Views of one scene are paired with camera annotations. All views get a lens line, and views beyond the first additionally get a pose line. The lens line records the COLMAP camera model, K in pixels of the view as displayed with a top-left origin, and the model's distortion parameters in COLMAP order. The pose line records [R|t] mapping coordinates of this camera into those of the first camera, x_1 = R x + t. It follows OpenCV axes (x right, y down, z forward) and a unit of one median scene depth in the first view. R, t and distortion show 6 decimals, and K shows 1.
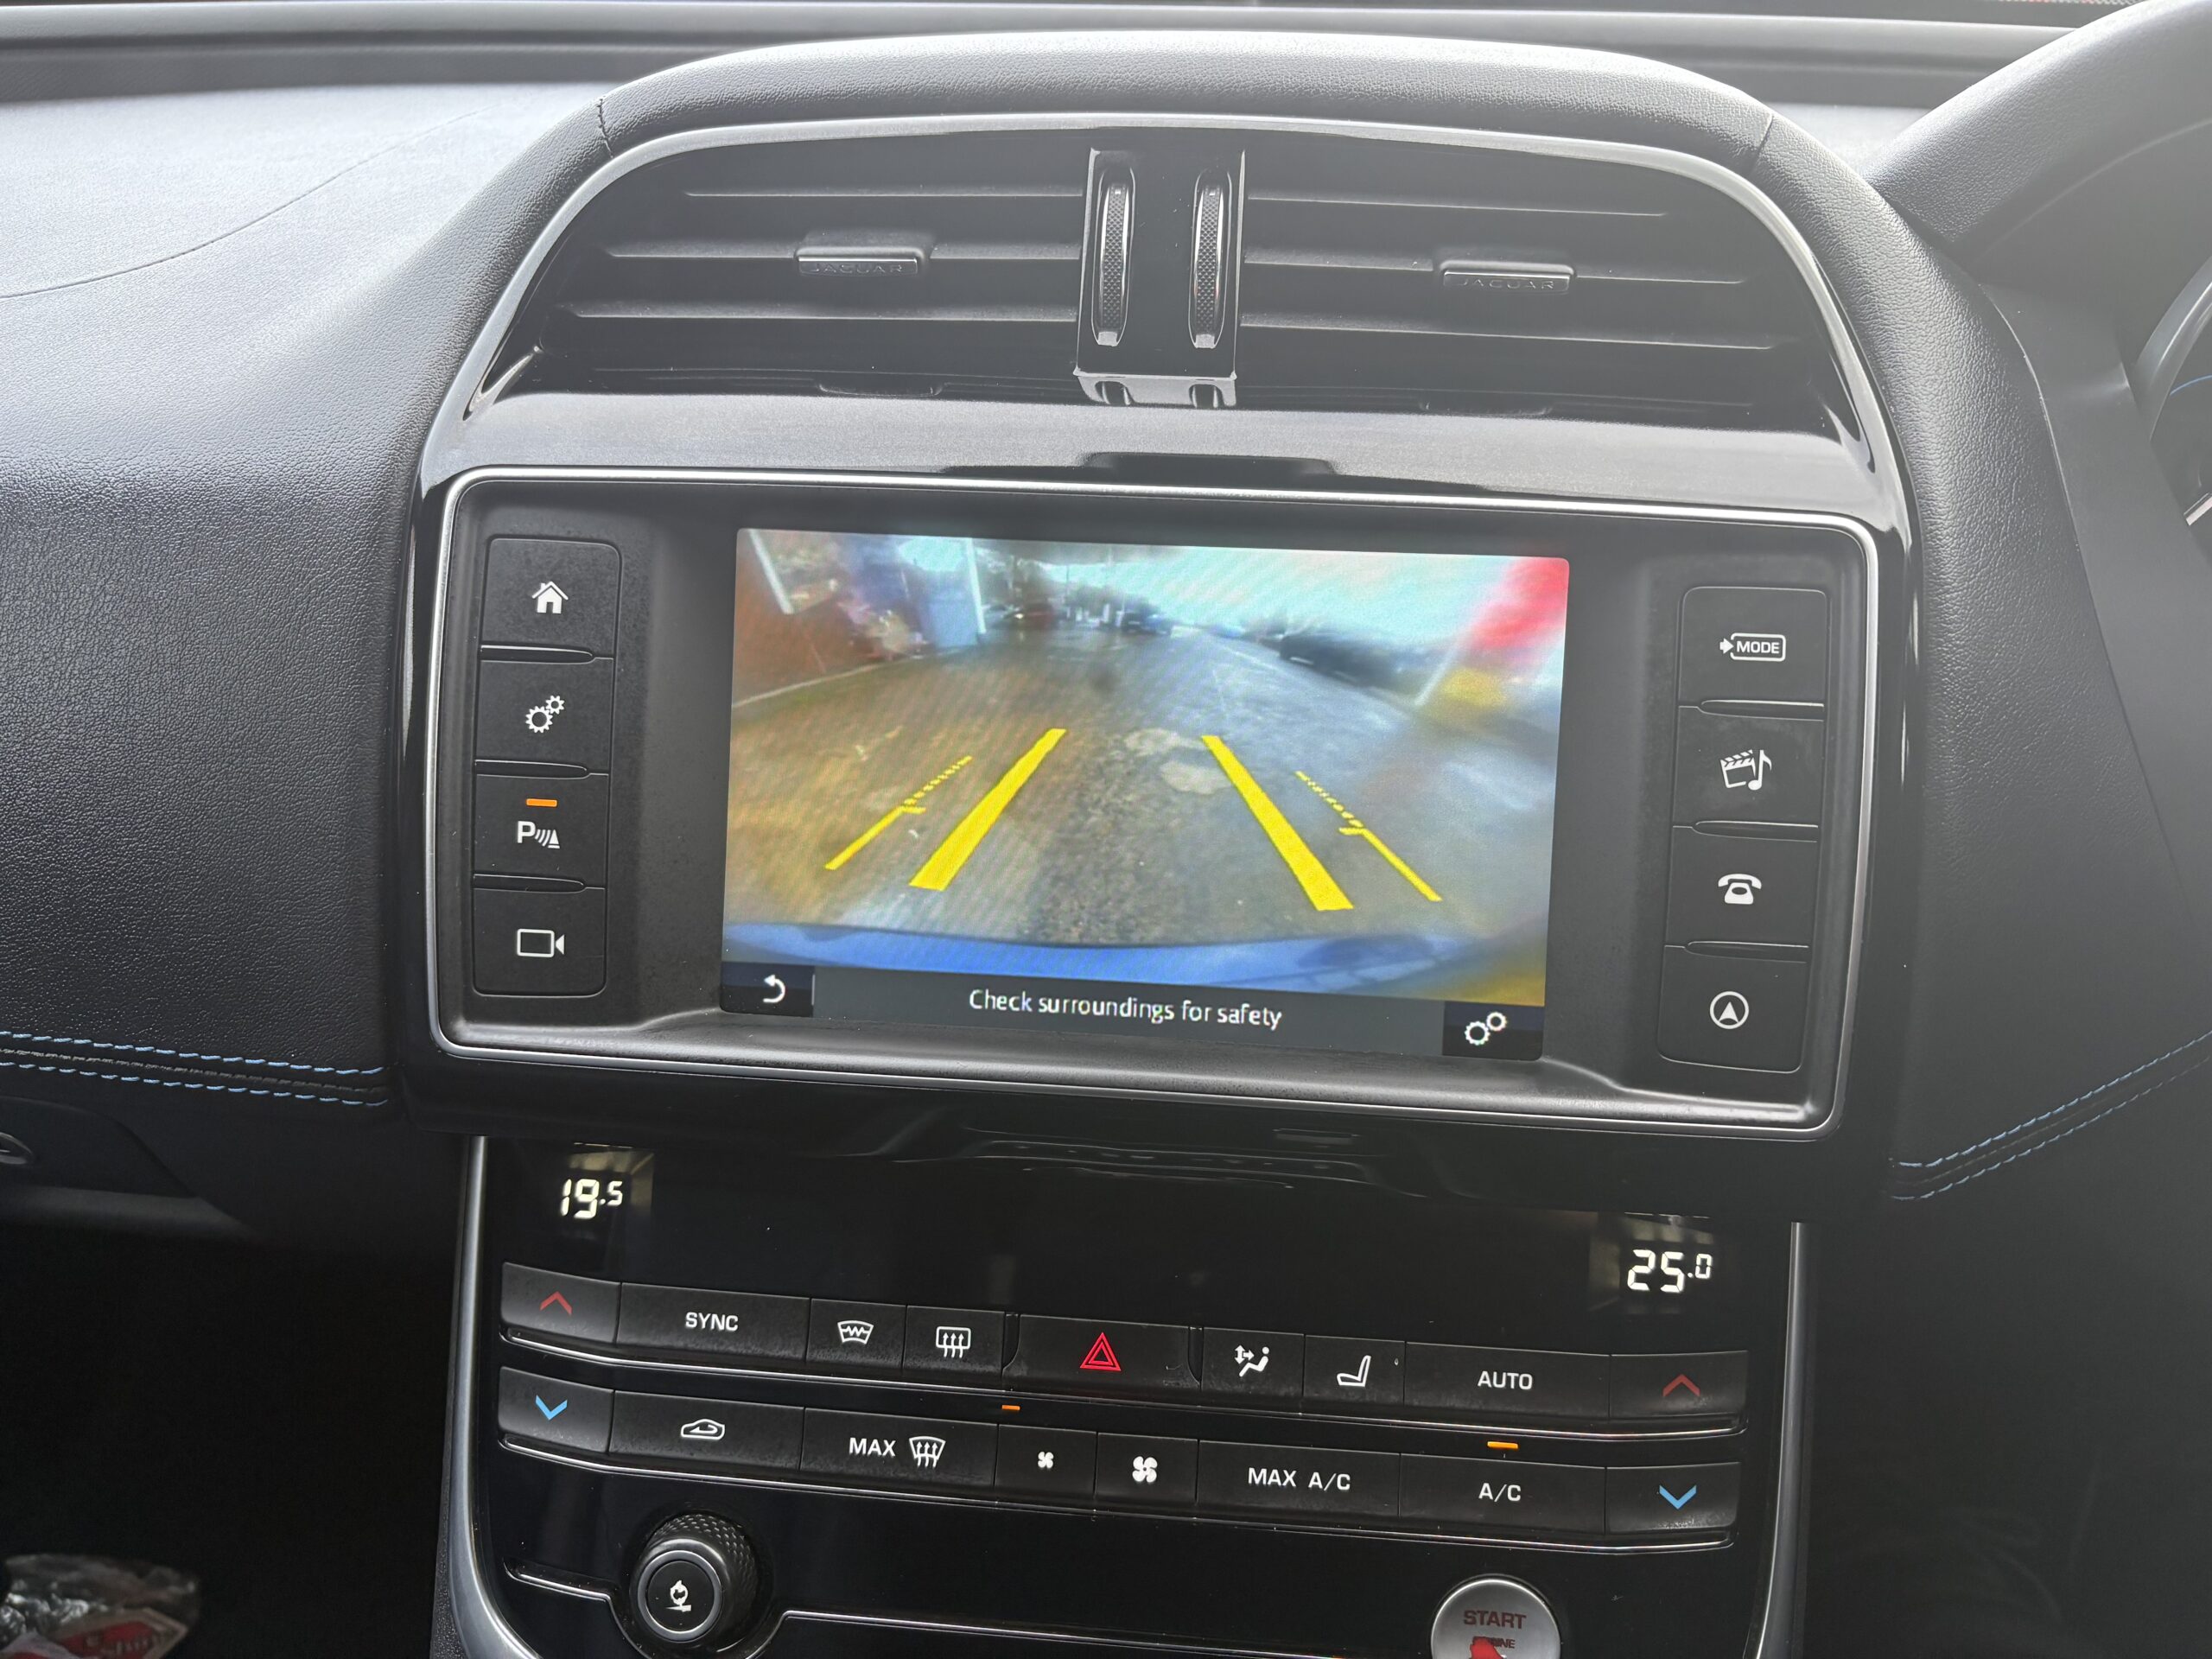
lens RADIAL K [[1700.8, 0, 1129.1], [0, 1700.8, 796.4], [0, 0, 1]] dist [0.028976, -0.037150]
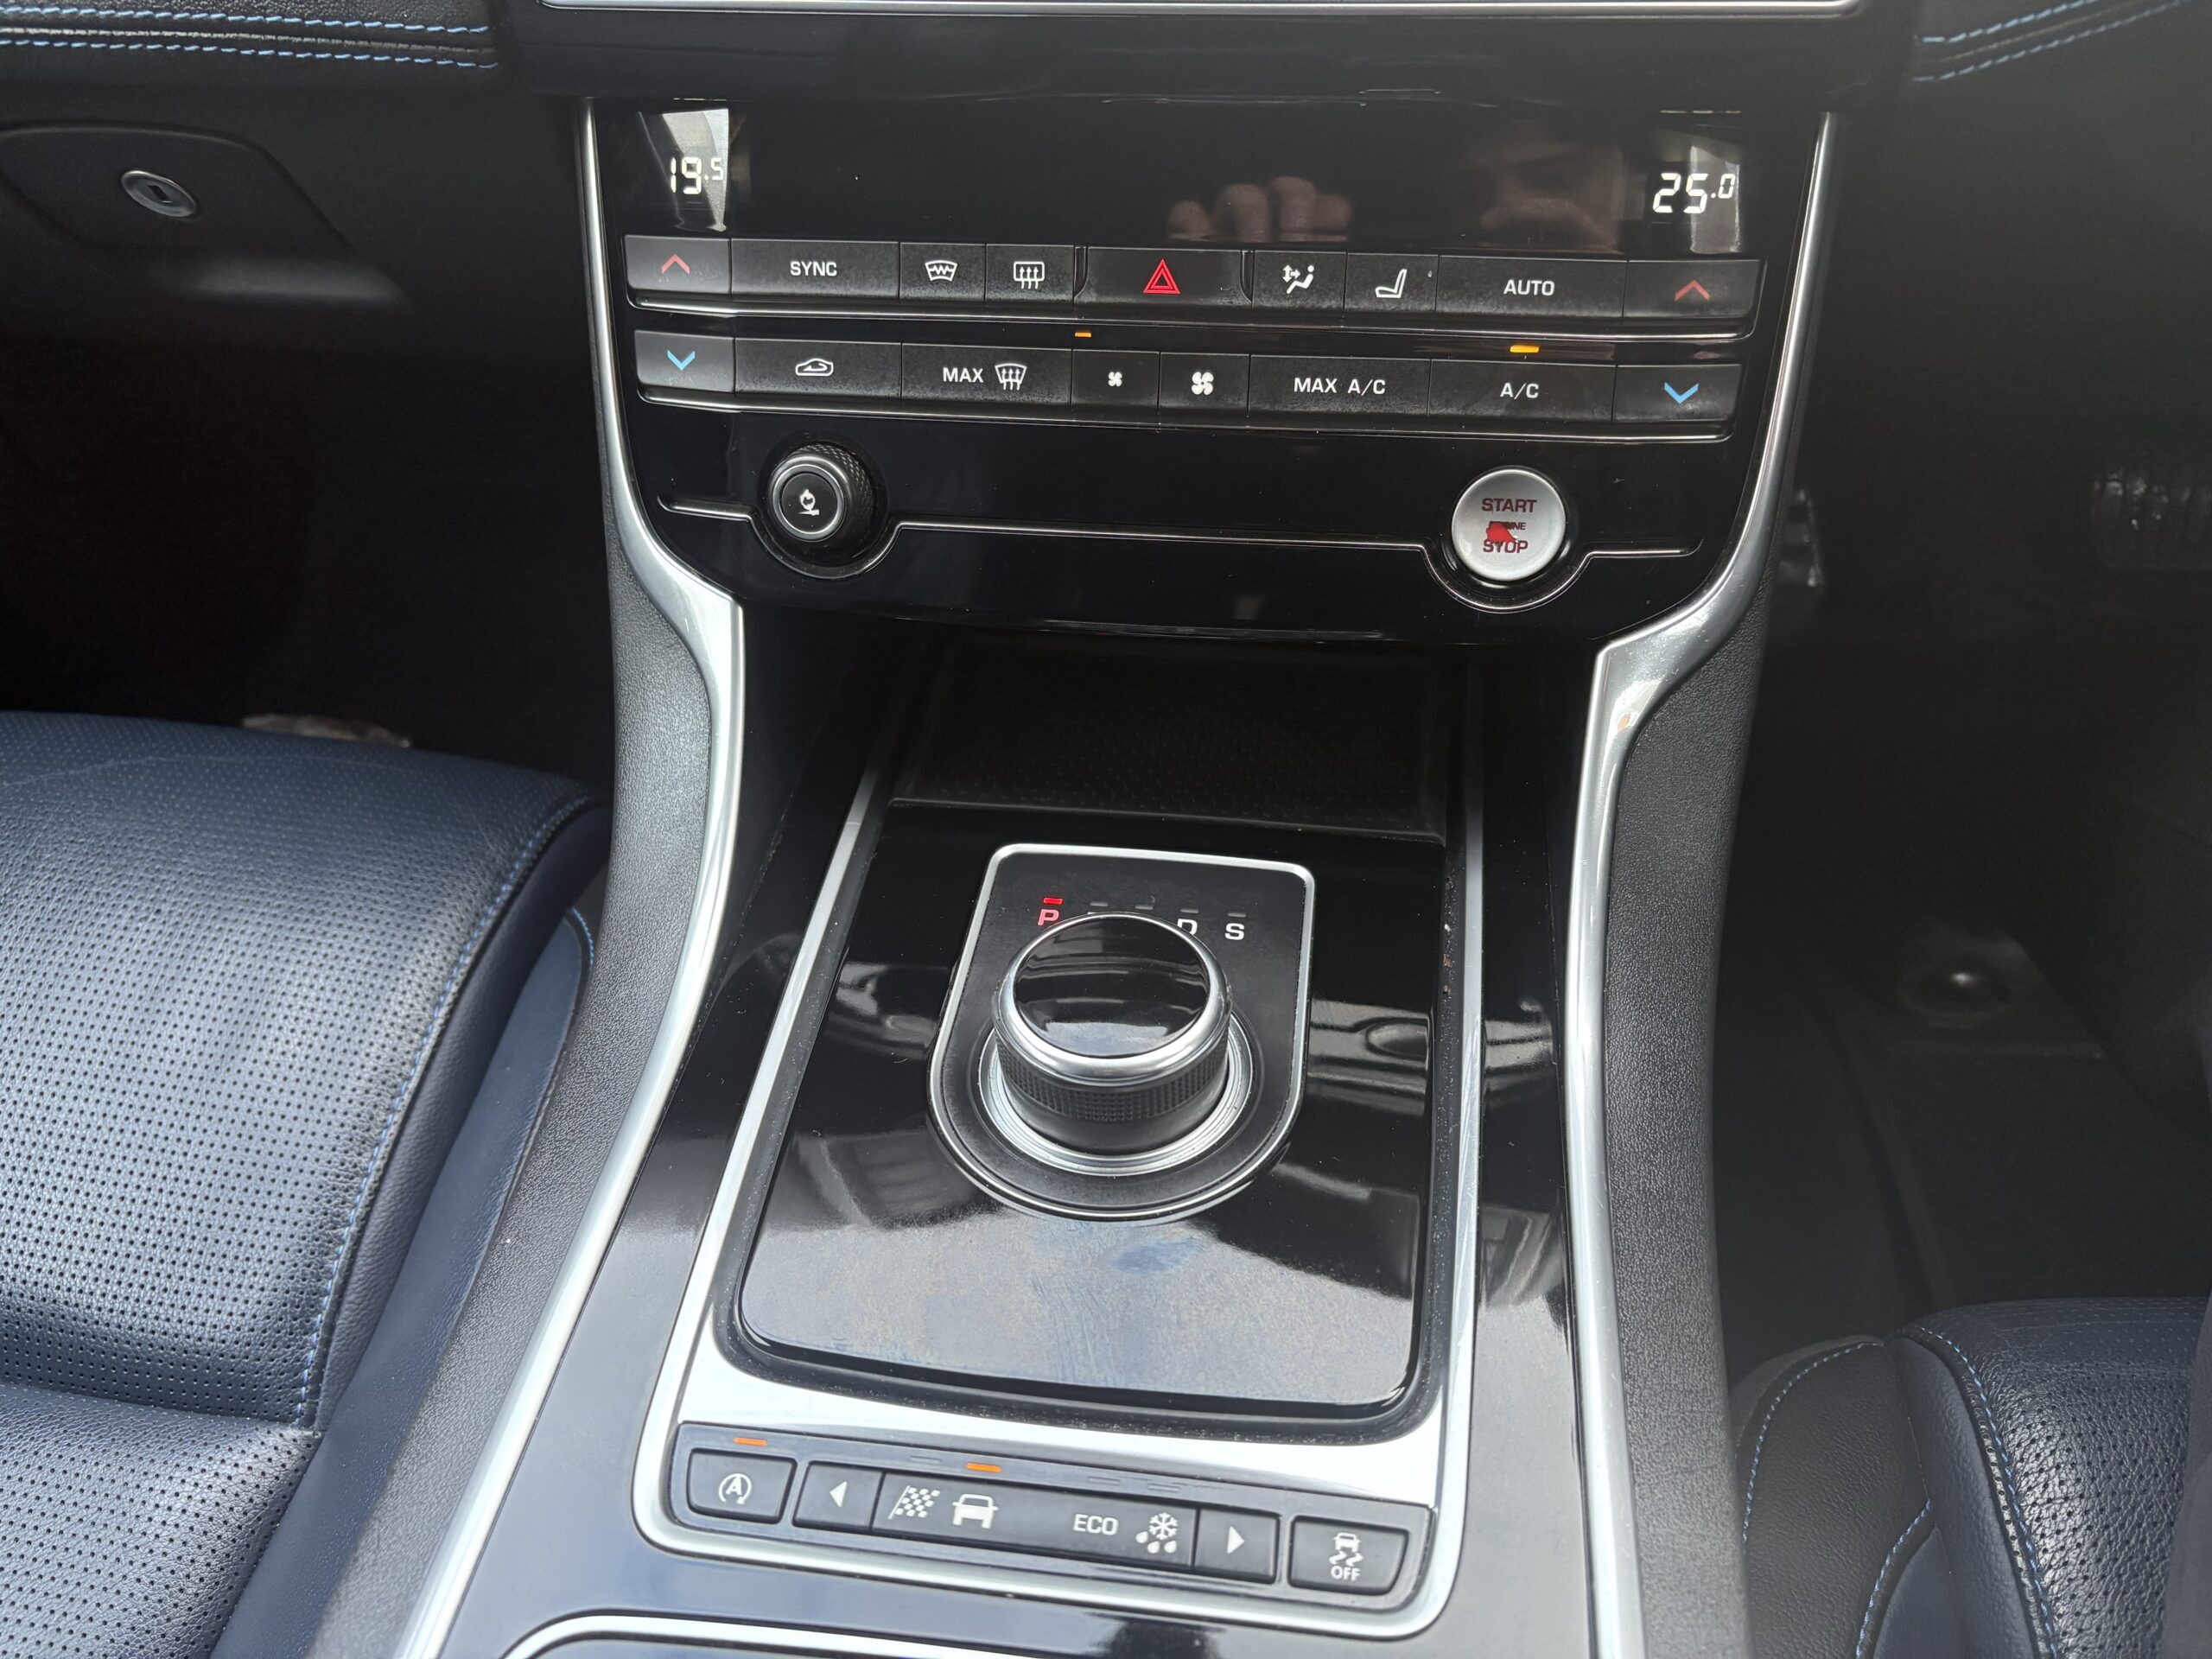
lens RADIAL K [[1700.8, 0, 1139.4], [0, 1700.8, 839.3], [0, 0, 1]] dist [0.028976, -0.037150]
pose [[0.997865, -0.007191, -0.064914, 0.038053], [0.028899, 0.939940, 0.340115, 0.289915], [0.058570, -0.341265, 0.938141, -0.162430]]
